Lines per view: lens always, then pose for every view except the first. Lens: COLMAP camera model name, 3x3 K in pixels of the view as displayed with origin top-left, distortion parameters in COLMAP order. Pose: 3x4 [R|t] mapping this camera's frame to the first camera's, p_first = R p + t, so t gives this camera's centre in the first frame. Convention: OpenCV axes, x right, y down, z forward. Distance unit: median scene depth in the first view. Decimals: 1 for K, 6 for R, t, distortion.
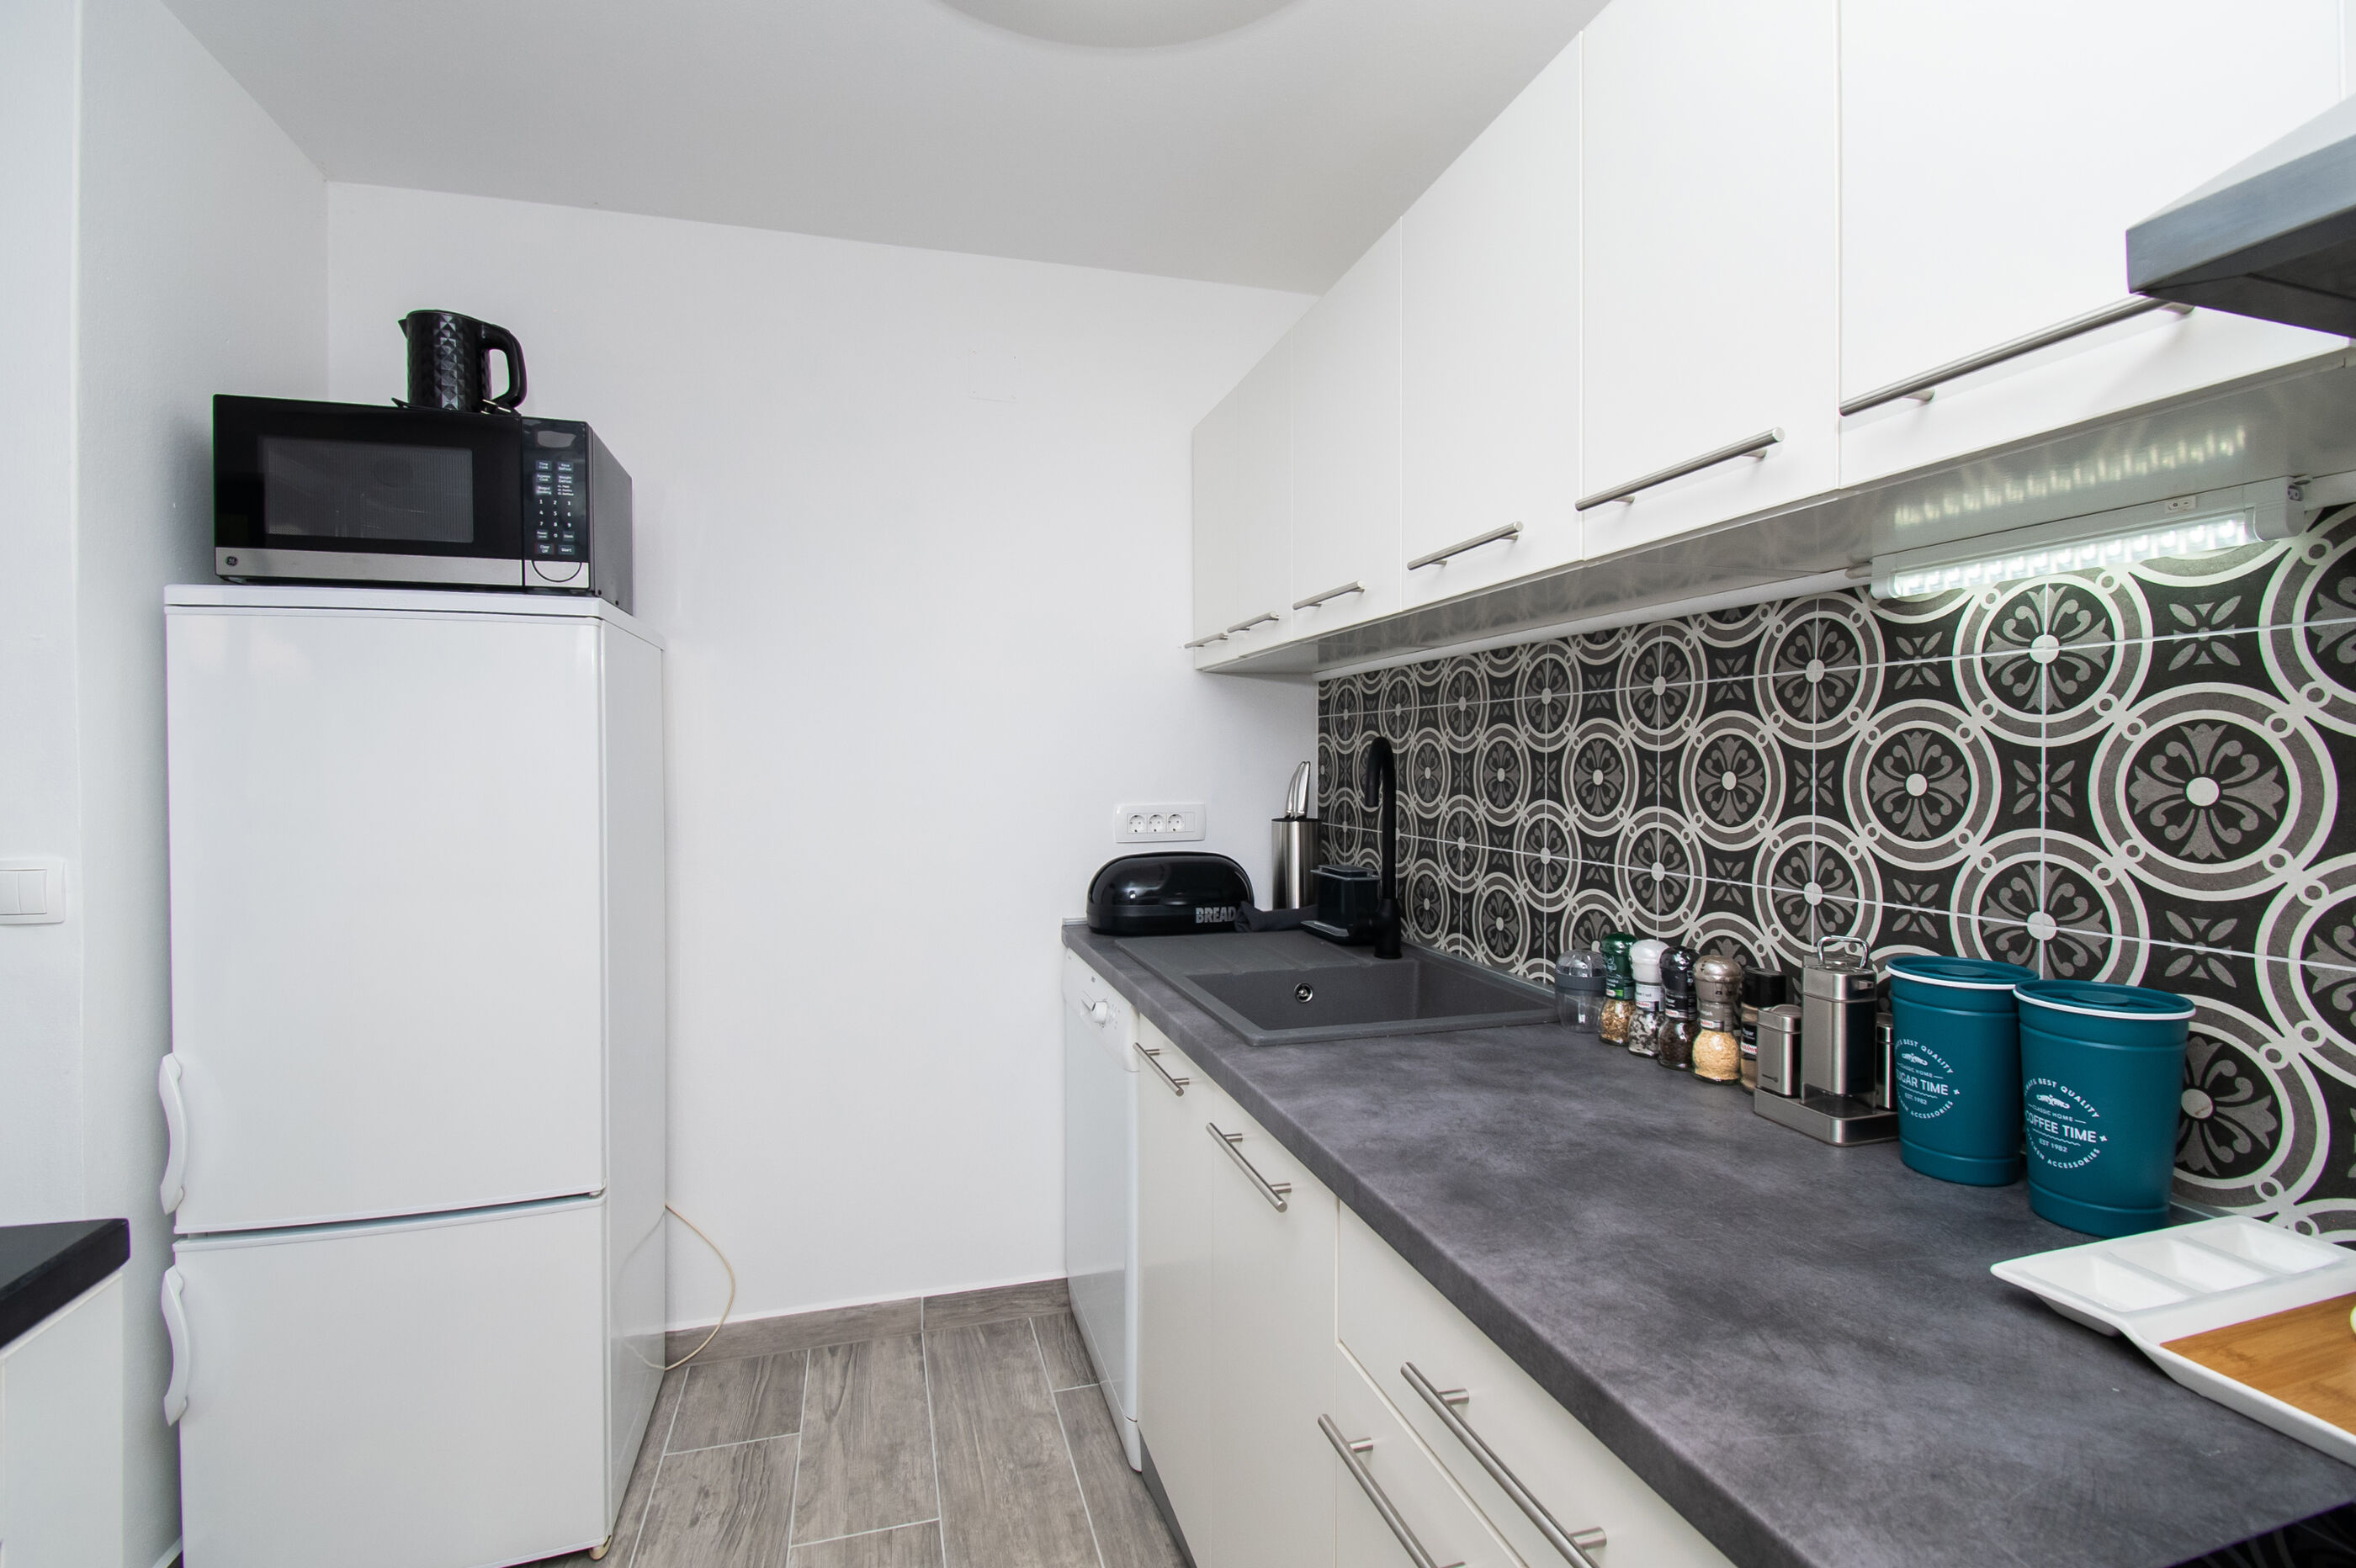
lens RADIAL K [[1064.4, 0, 1186.6], [0, 1064.4, 760.6], [0, 0, 1]] dist [-0.035236, -0.000104]
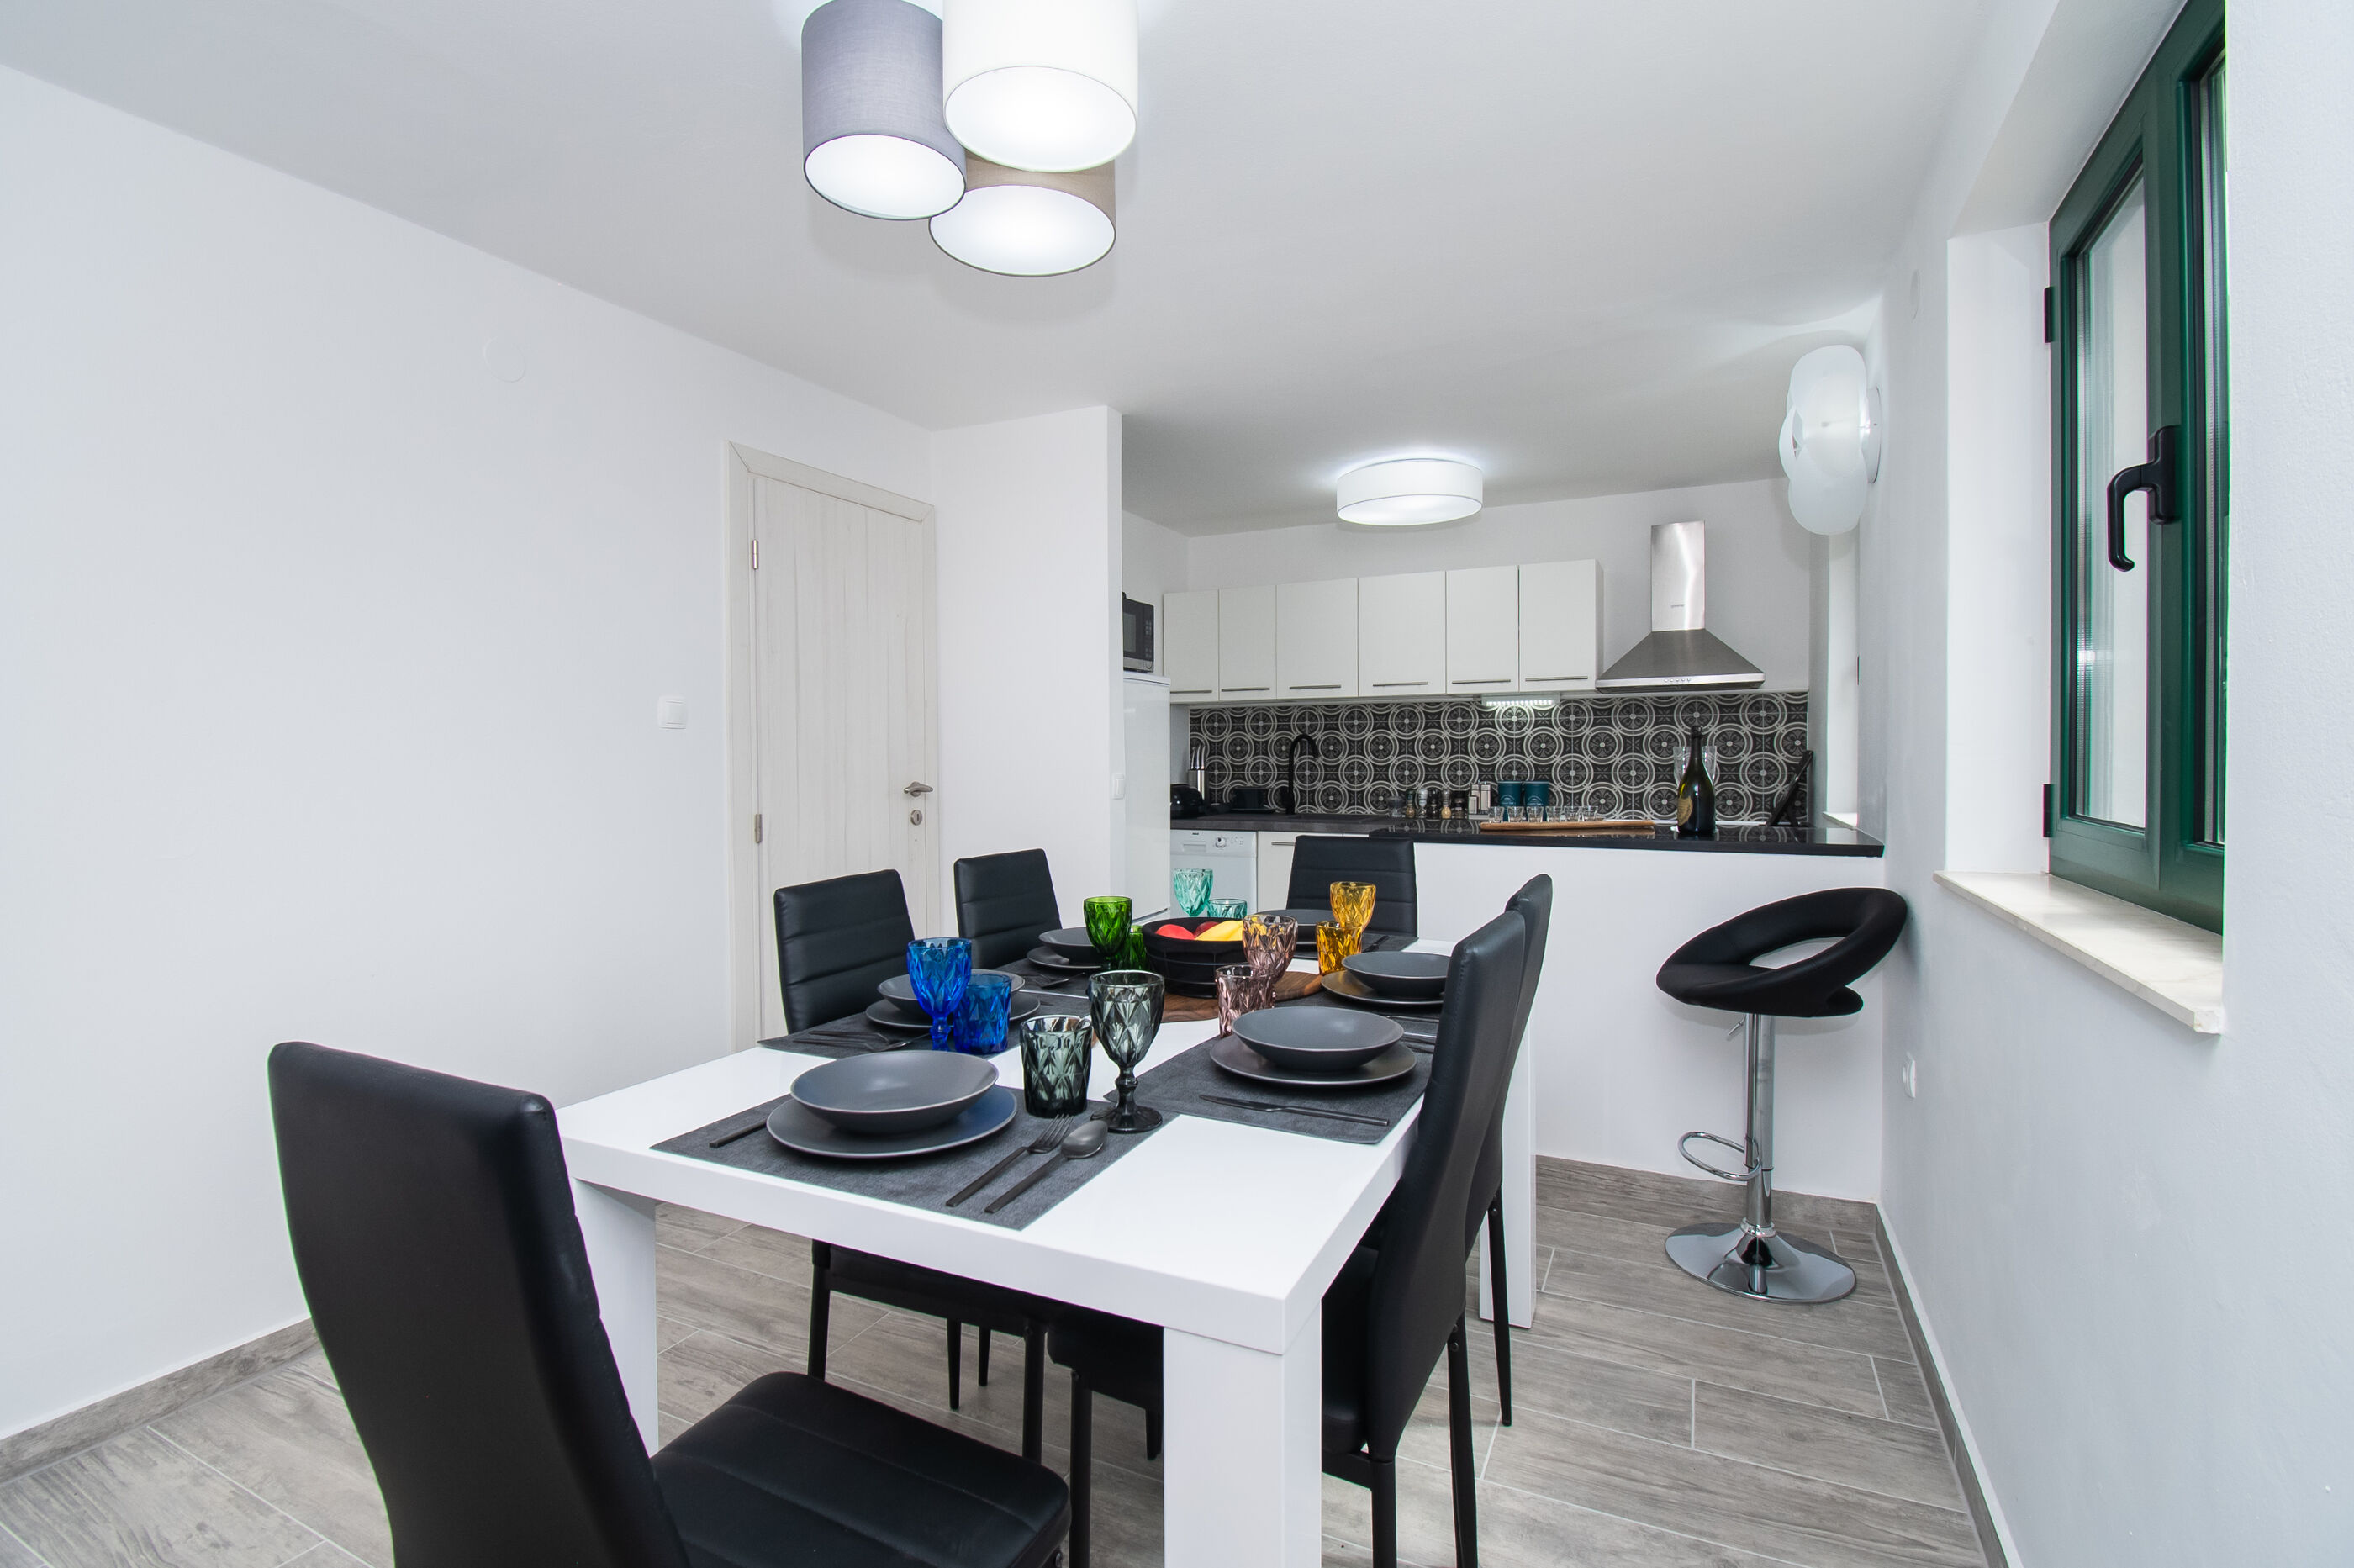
lens RADIAL K [[1043.2, 0, 1187.7], [0, 1043.2, 775.7], [0, 0, 1]] dist [0.010661, -0.019114]
pose [[0.658955, -0.010962, 0.752102, -3.627482], [0.003564, 0.999928, 0.011452, 0.095461], [-0.752174, -0.004865, 0.658947, -1.042741]]
